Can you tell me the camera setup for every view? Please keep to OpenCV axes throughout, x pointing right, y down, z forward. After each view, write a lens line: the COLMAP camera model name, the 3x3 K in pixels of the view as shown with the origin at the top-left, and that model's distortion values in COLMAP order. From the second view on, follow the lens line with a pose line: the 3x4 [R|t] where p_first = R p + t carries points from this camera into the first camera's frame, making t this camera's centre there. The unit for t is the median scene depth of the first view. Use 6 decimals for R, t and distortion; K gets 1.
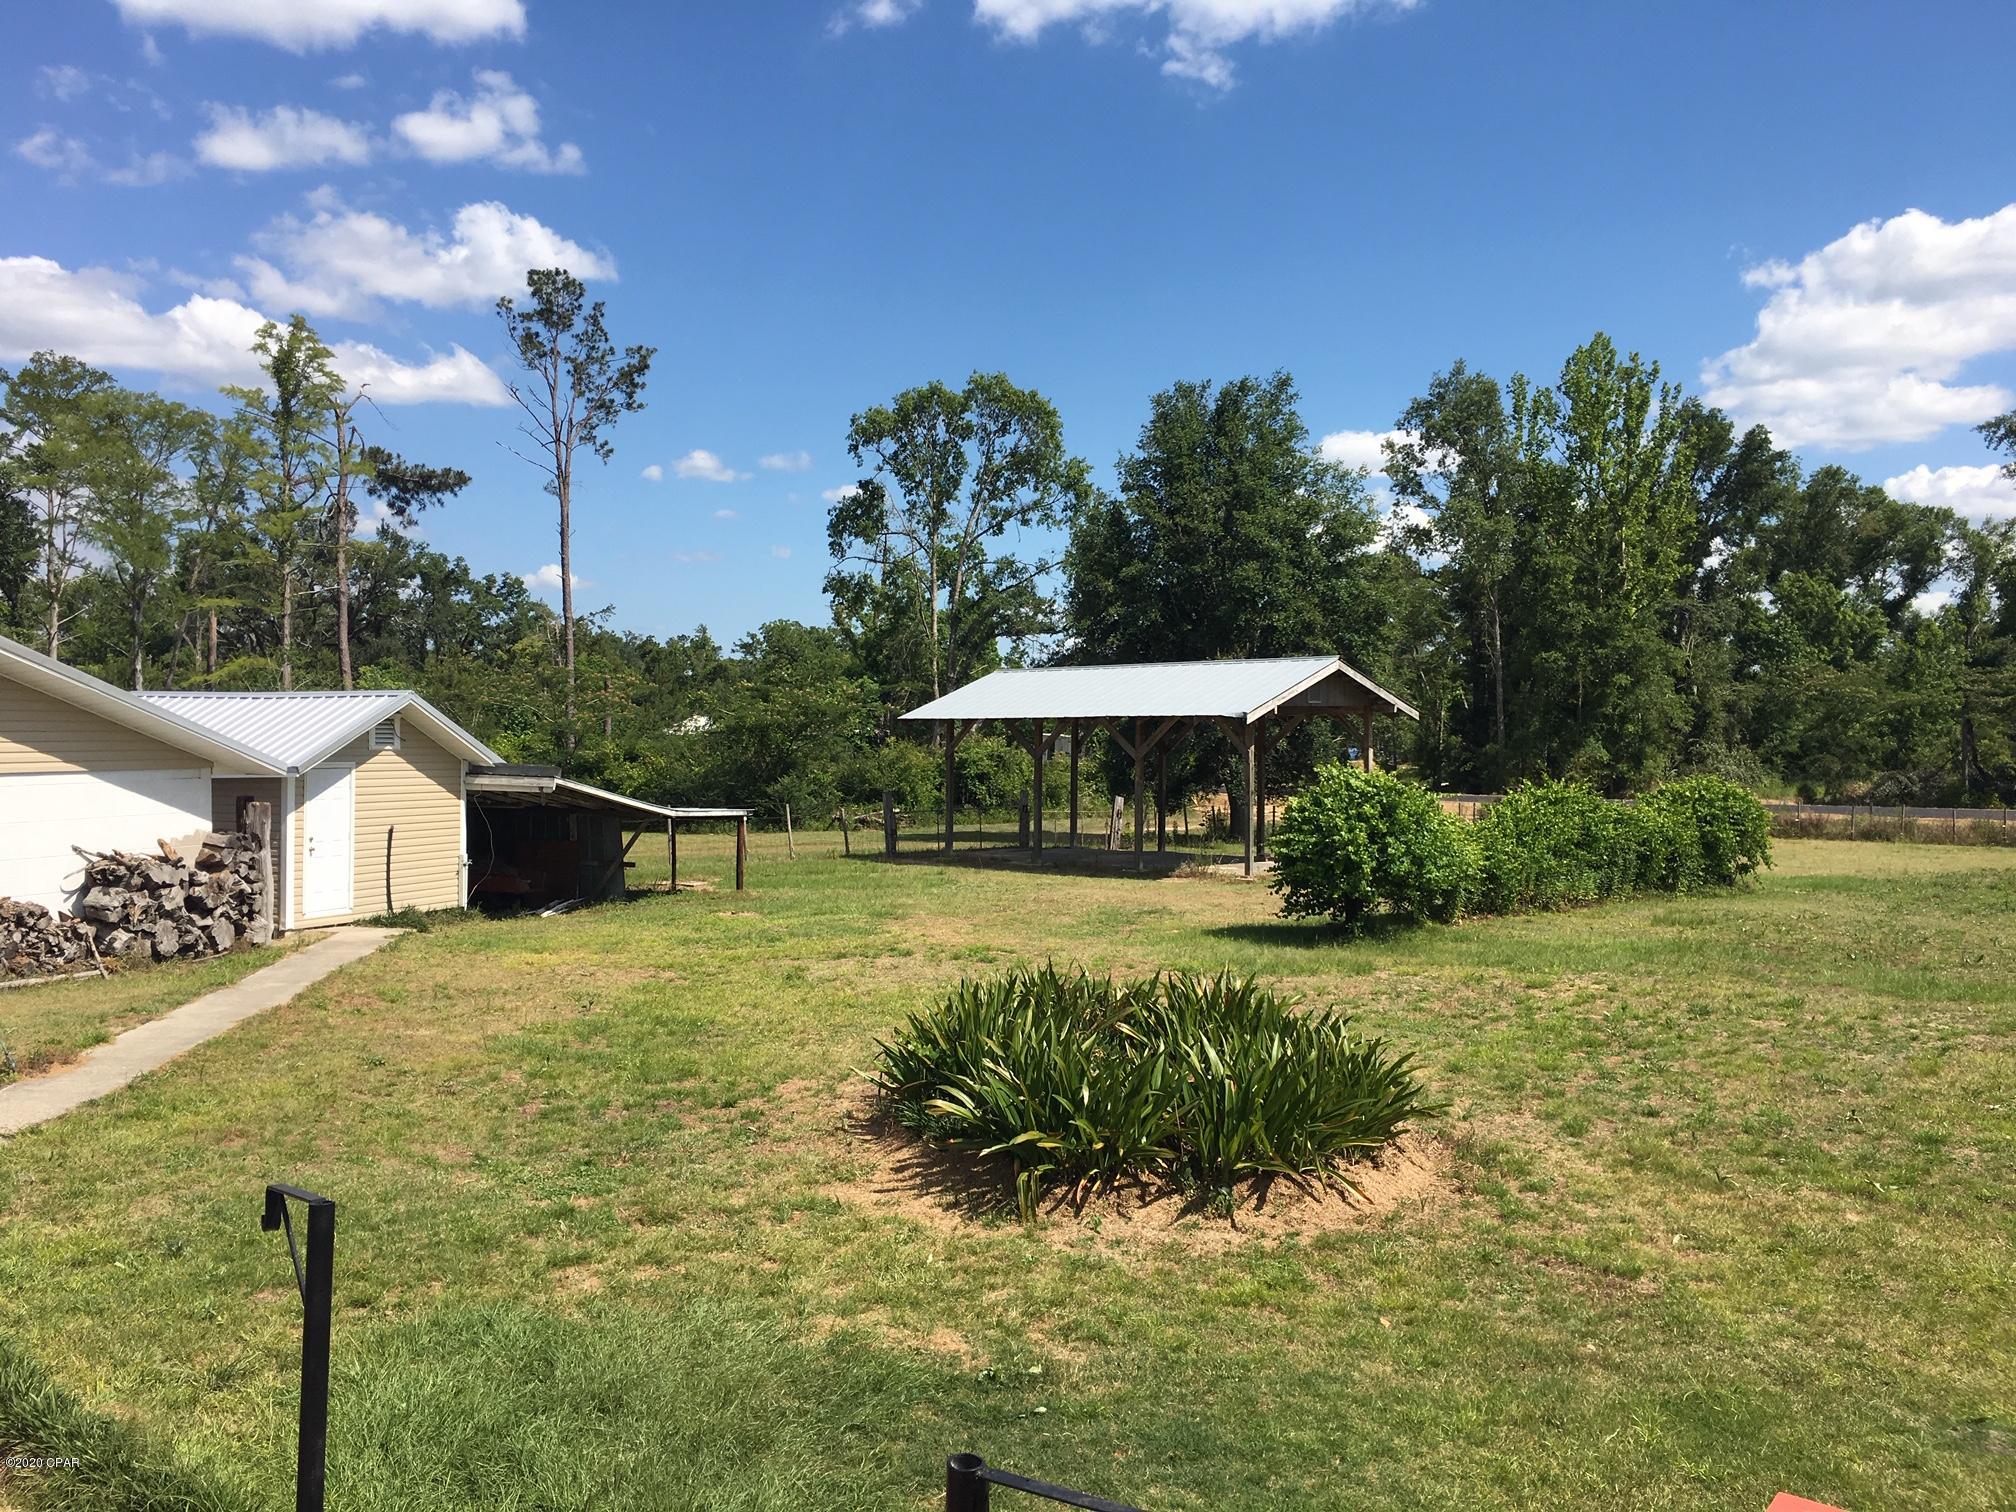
lens RADIAL K [[1732.6, 0, 1001.5], [0, 1732.6, 747.7], [0, 0, 1]] dist [0.079422, -0.111543]
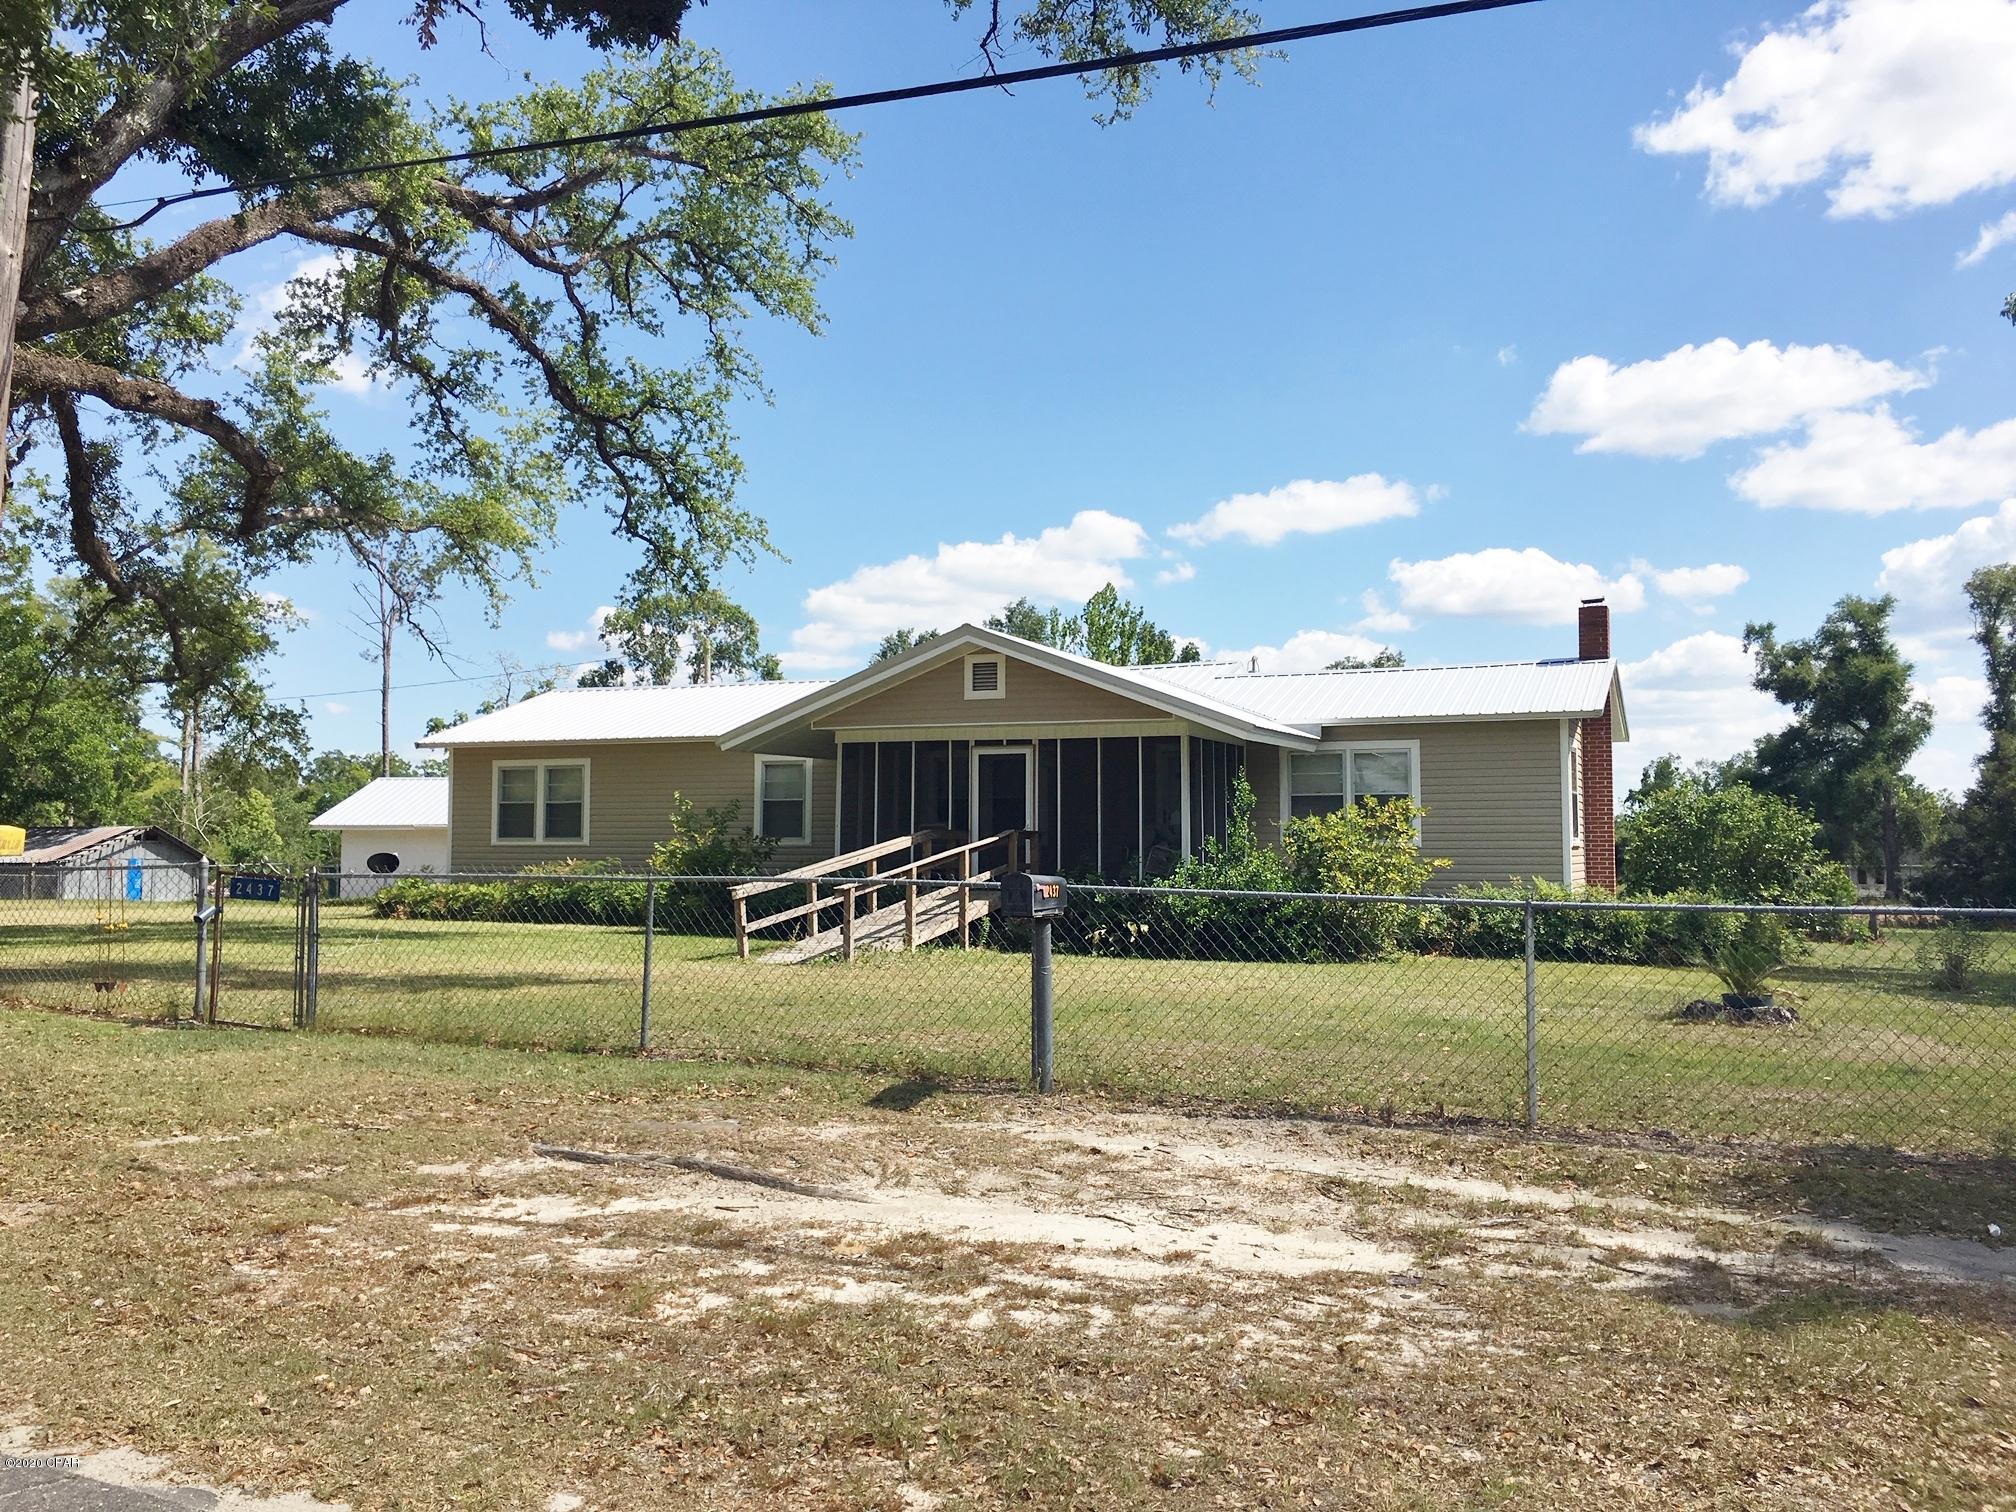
lens RADIAL K [[1723.3, 0, 1002.7], [0, 1723.3, 758.3], [0, 0, 1]] dist [0.085245, -0.126255]
pose [[0.951344, 0.029467, 0.306719, -0.193269], [-0.007461, 0.997328, -0.072675, 0.019261], [-0.308041, 0.066851, 0.949022, -0.372209]]
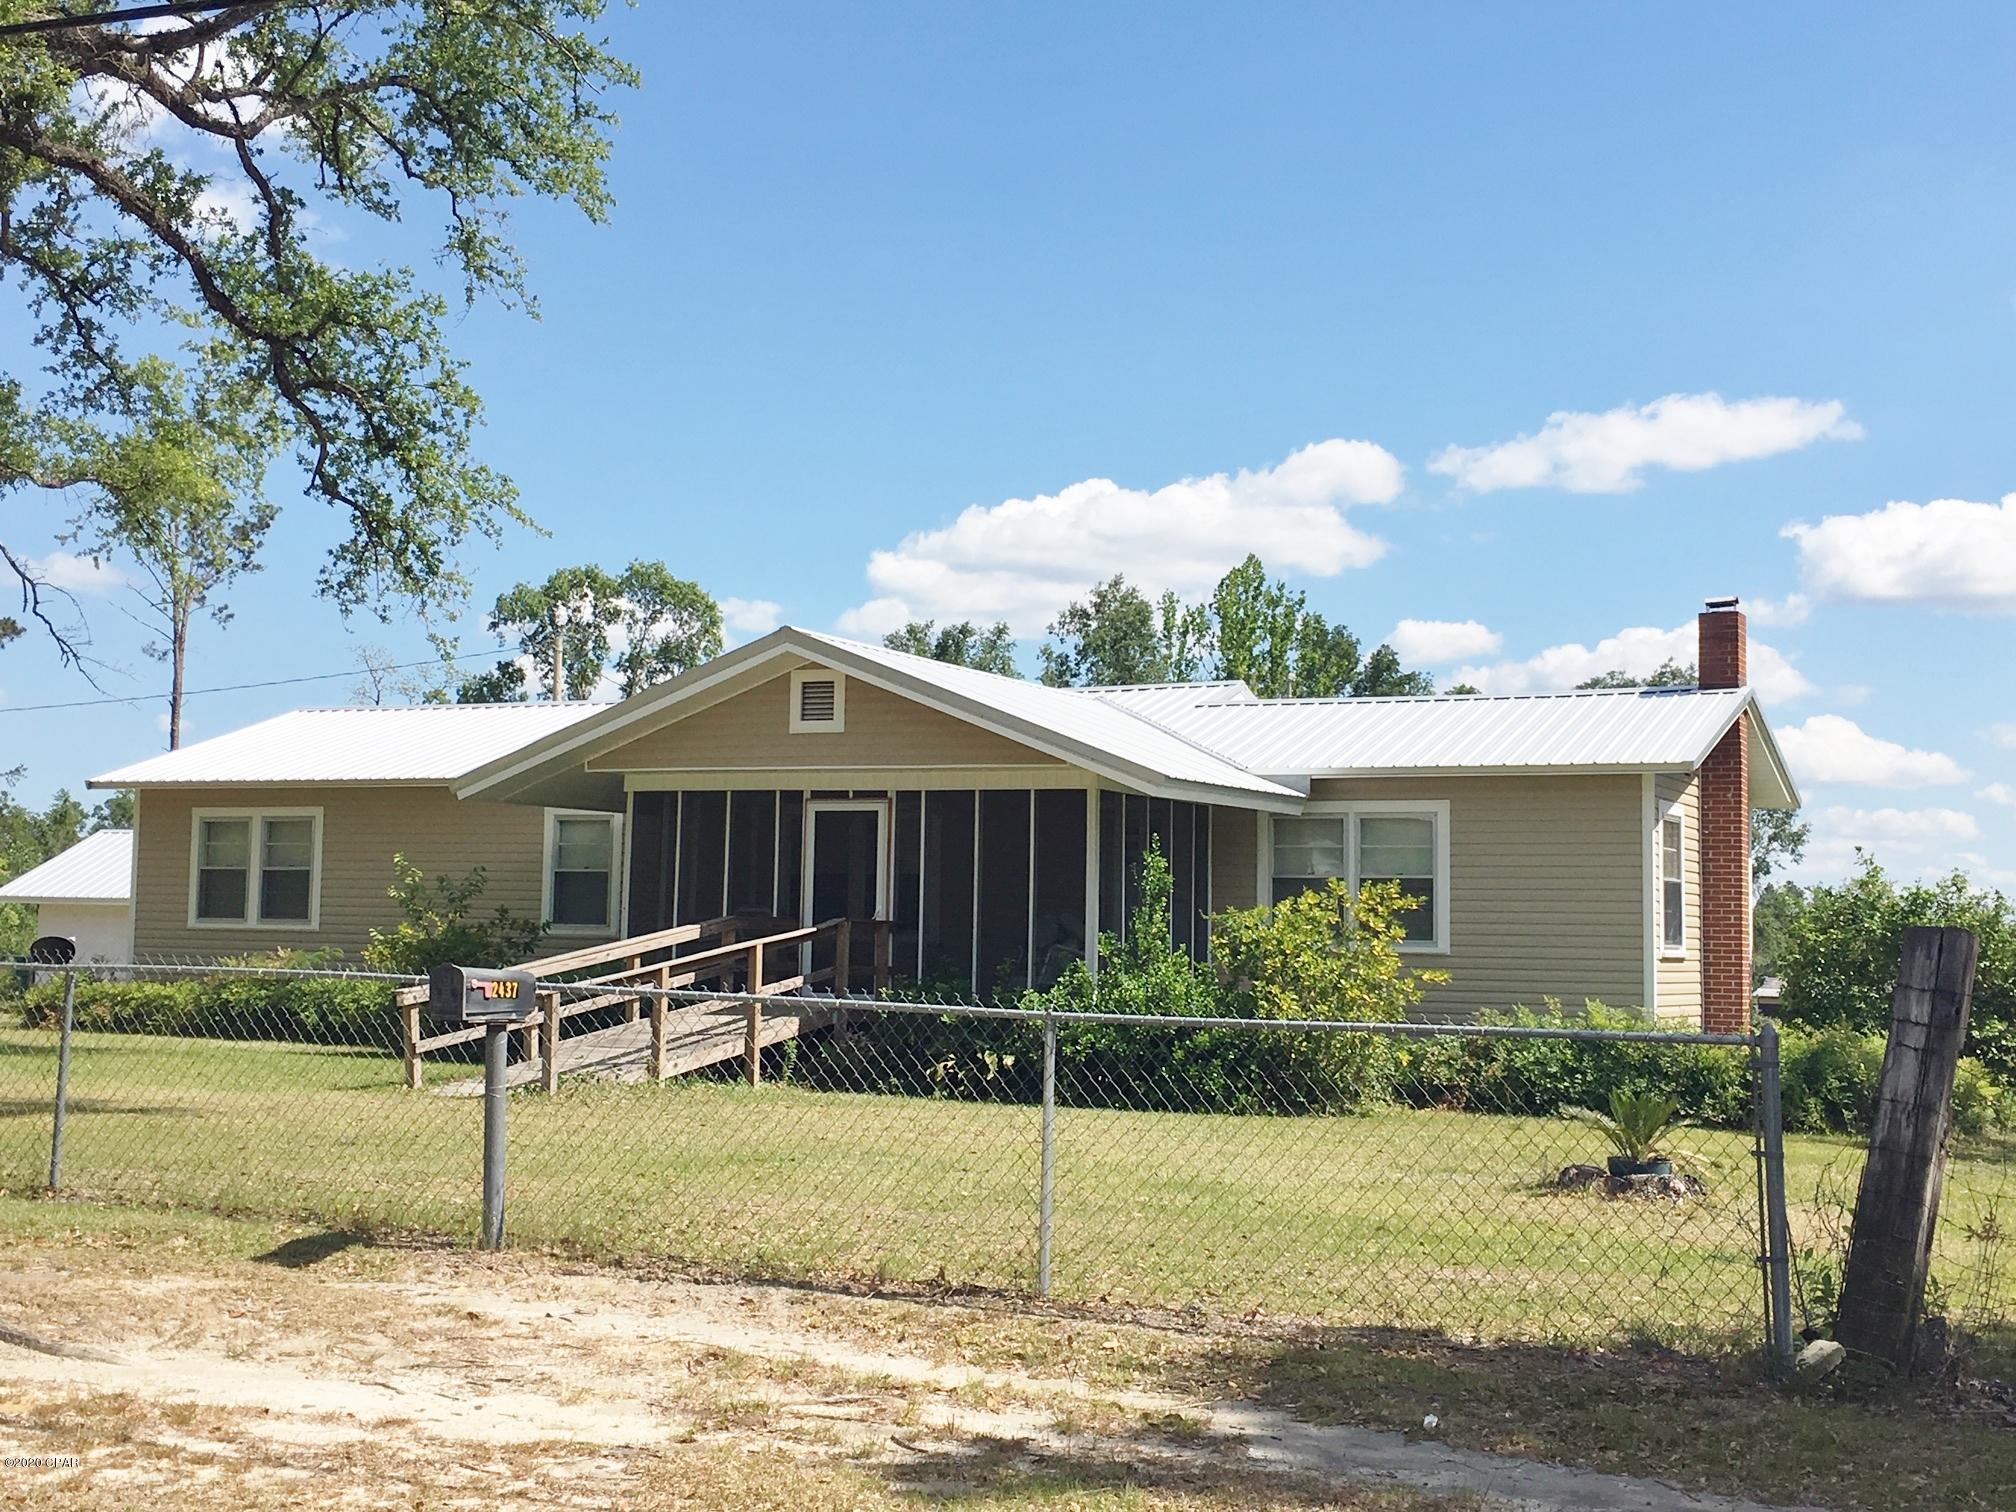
lens RADIAL K [[2623.9, 0, 1005.4], [0, 2623.9, 754.2], [0, 0, 1]] dist [0.037663, 0.035356]
pose [[0.966212, 0.051333, 0.252584, -0.165914], [-0.028099, 0.995105, -0.094749, 0.019722], [-0.256211, 0.084451, 0.962925, -0.400949]]
